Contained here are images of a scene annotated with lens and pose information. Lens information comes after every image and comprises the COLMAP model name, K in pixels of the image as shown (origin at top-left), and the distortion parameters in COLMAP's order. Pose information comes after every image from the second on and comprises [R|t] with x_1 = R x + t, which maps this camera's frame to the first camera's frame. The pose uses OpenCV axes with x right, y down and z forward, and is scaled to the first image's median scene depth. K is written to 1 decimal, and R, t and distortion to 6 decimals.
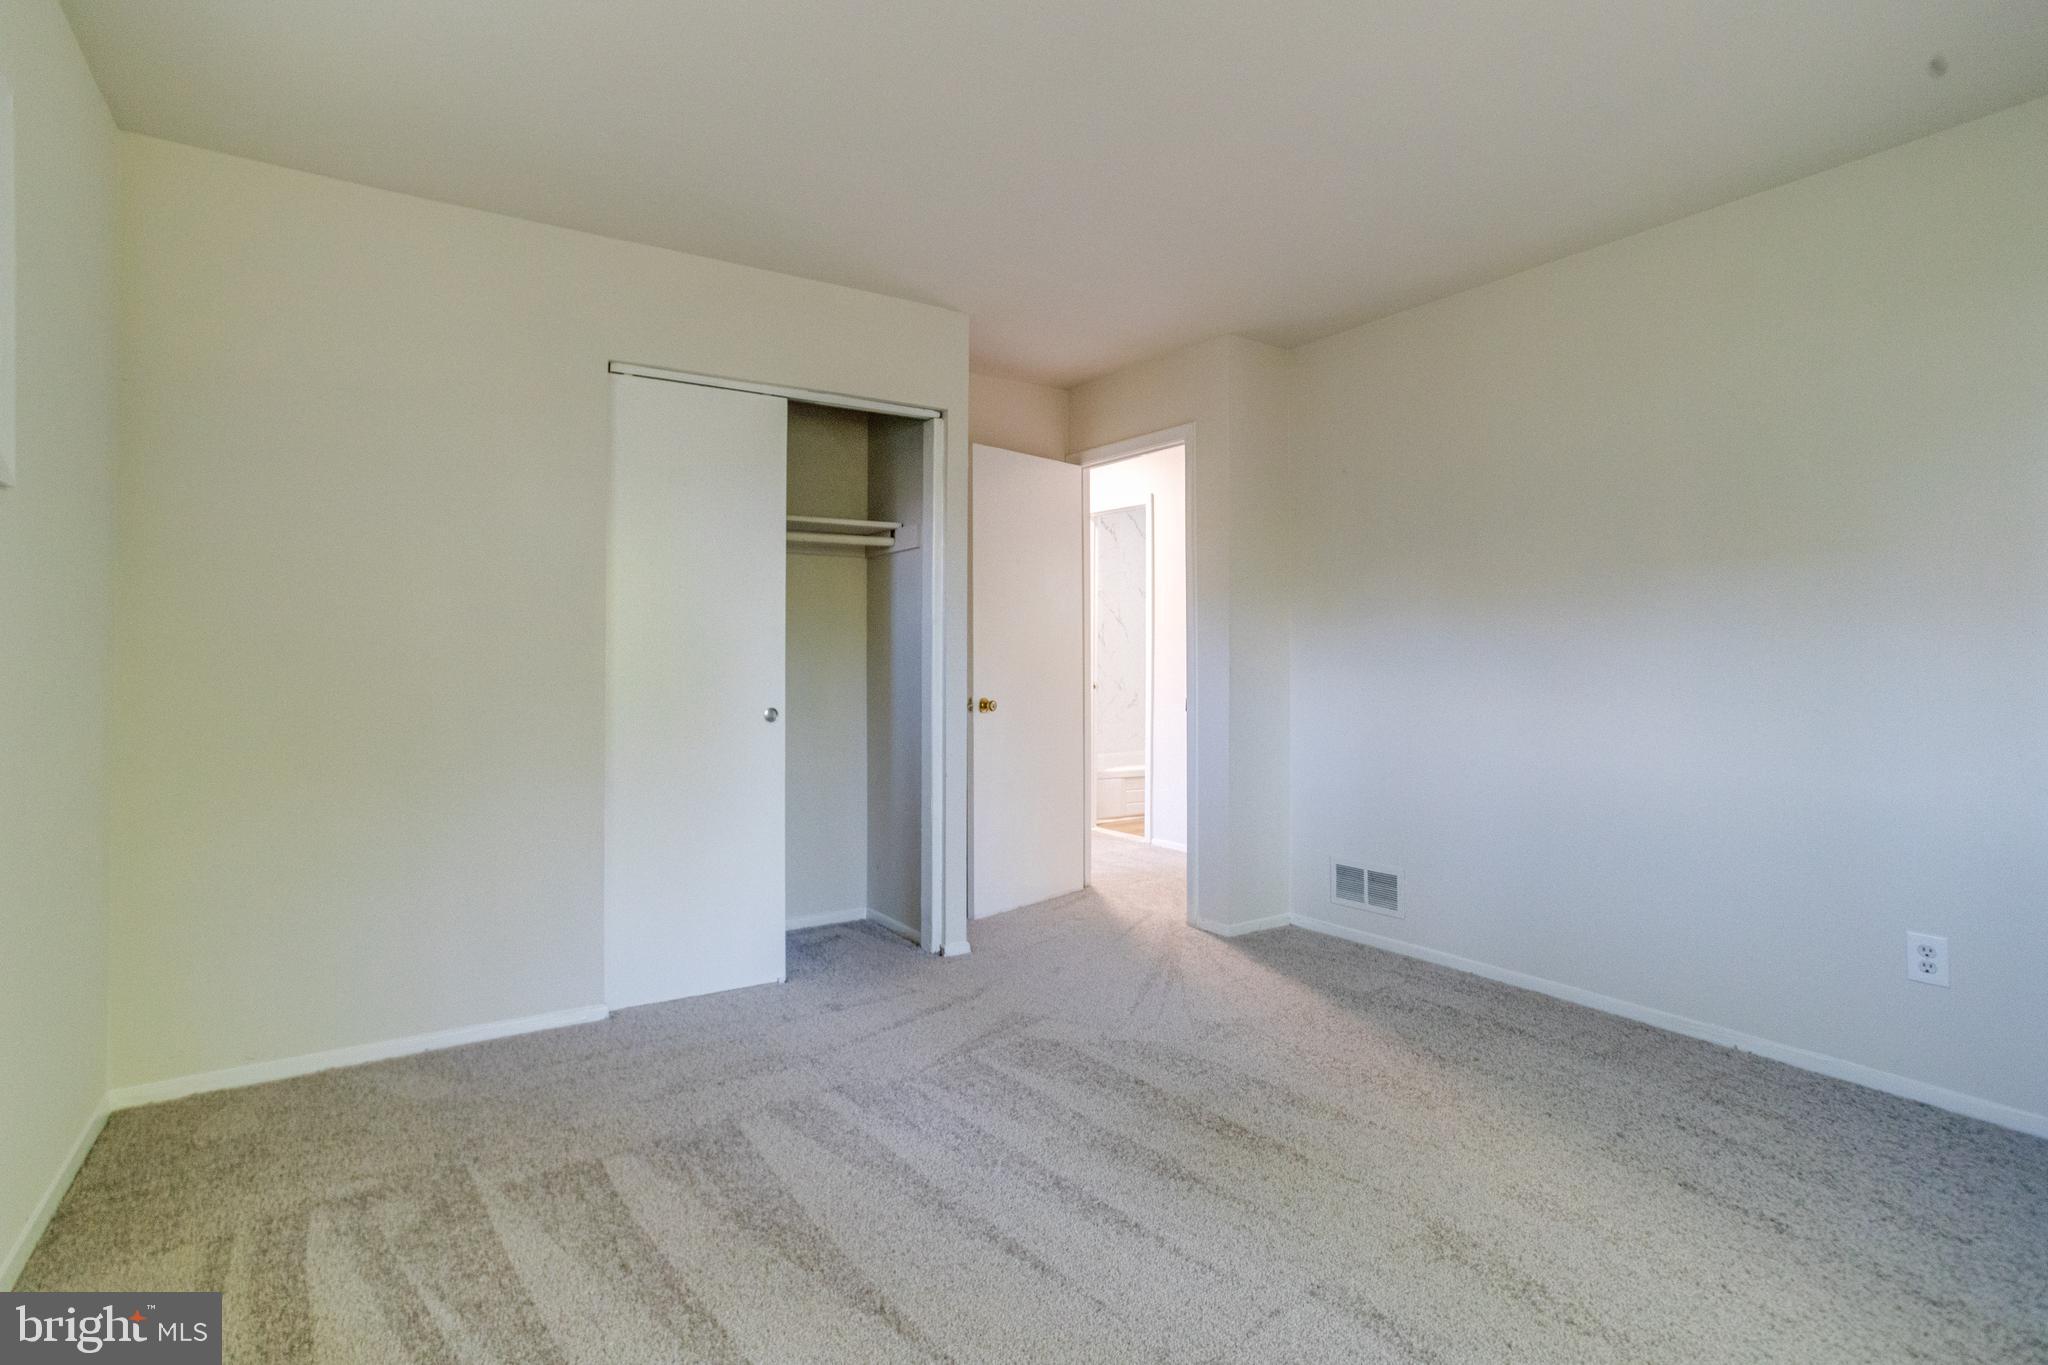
lens RADIAL K [[1024.6, 0, 1028.6], [0, 1024.6, 634.7], [0, 0, 1]] dist [-0.050550, 0.032926]
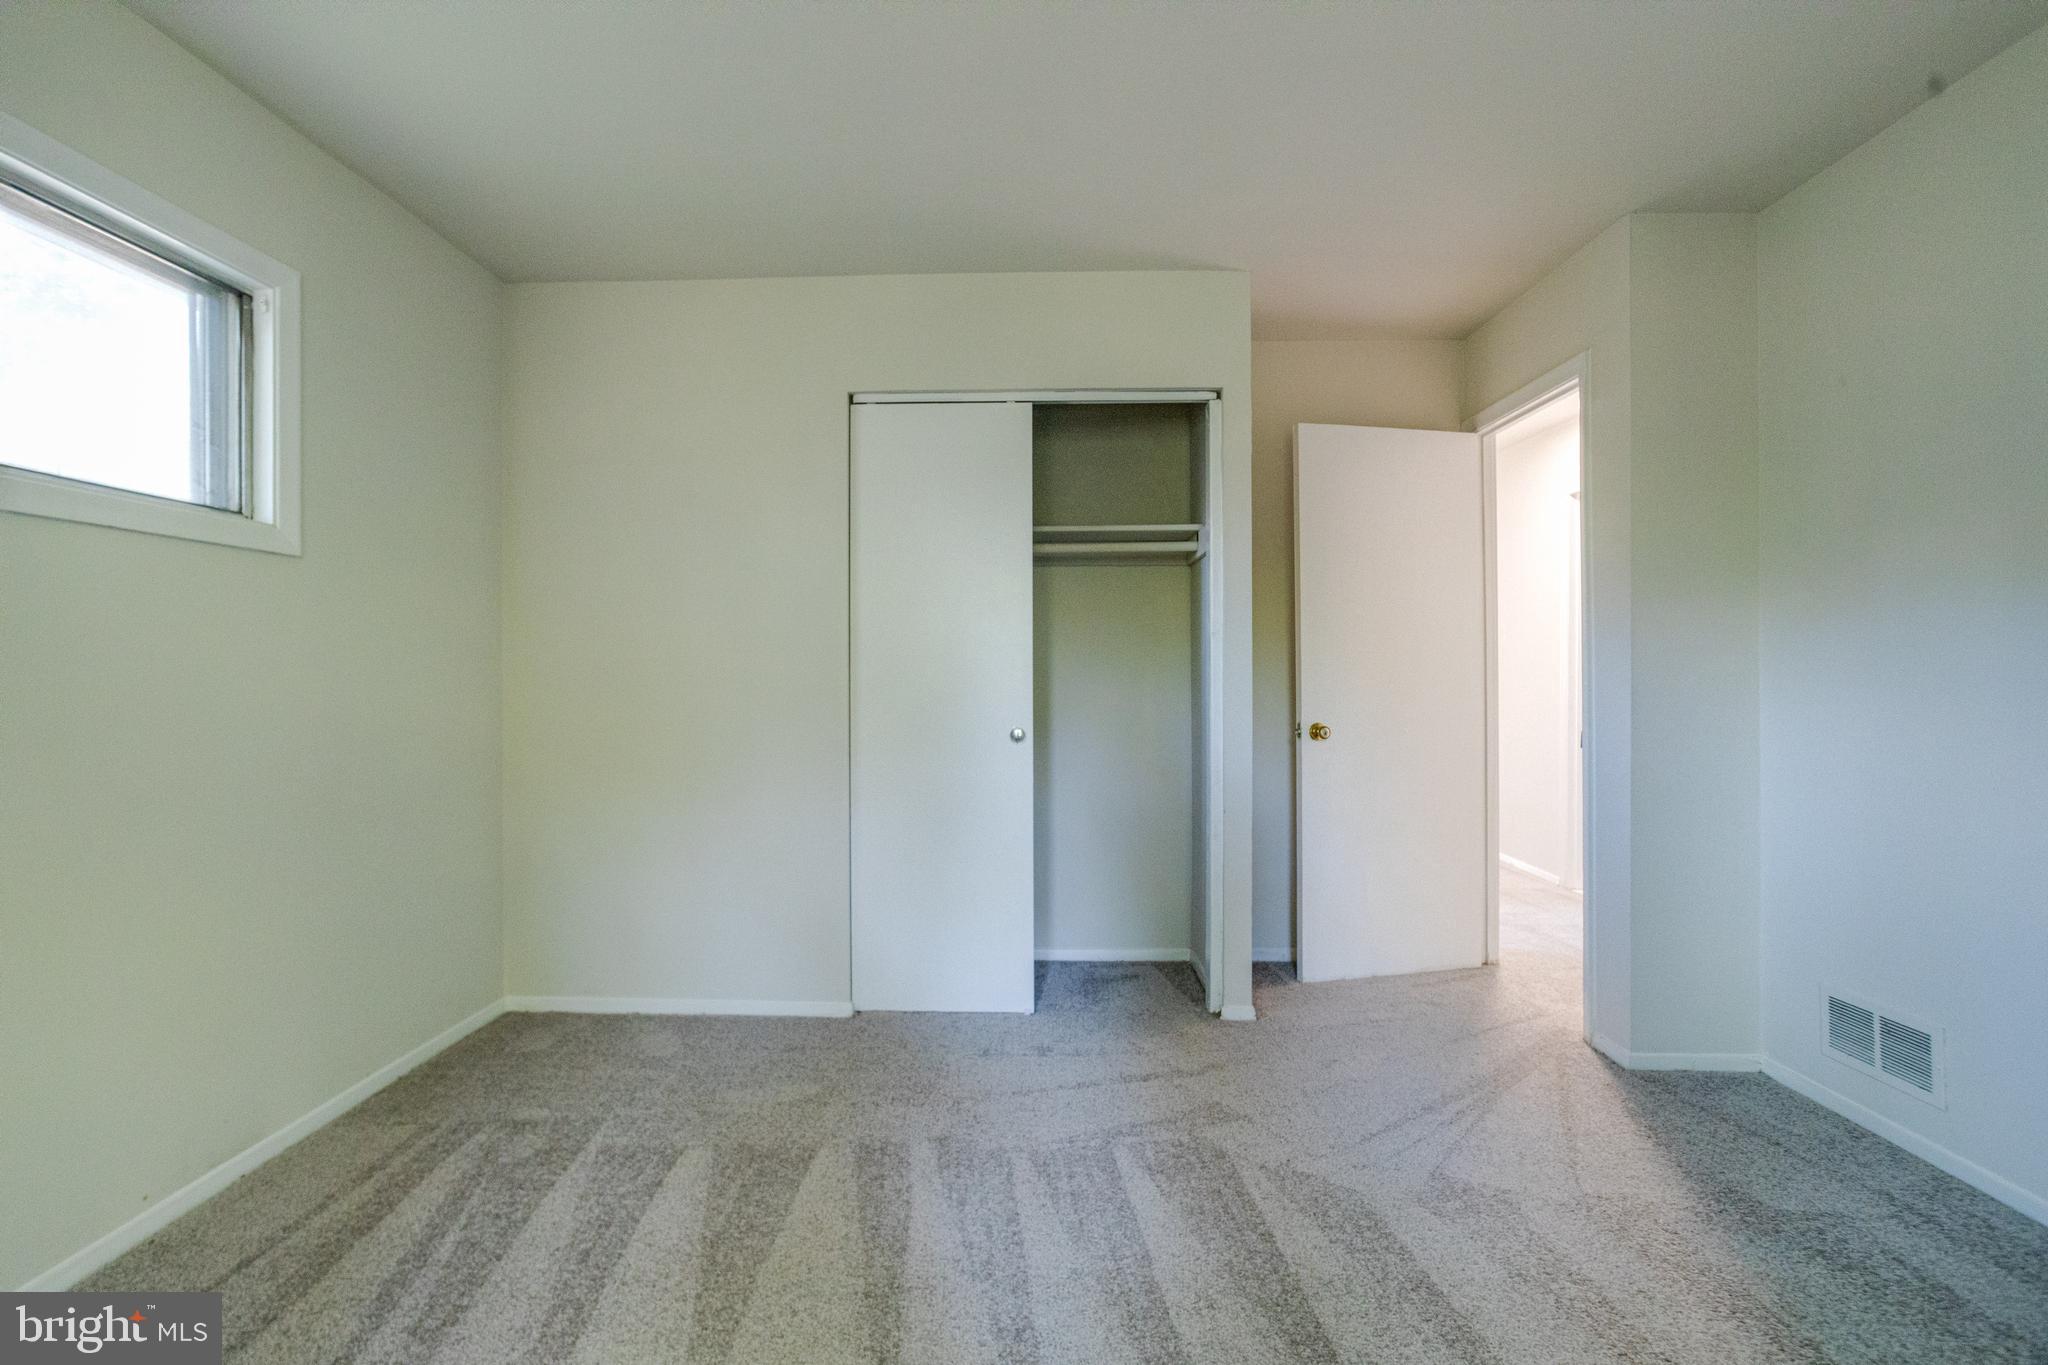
lens RADIAL K [[1013.0, 0, 1003.8], [0, 1013.0, 671.5], [0, 0, 1]] dist [-0.044947, 0.032596]
pose [[0.809634, -0.003126, -0.586926, 0.272599], [0.014360, 0.999792, 0.014484, 0.003949], [0.586759, -0.020155, 0.809511, 0.202042]]
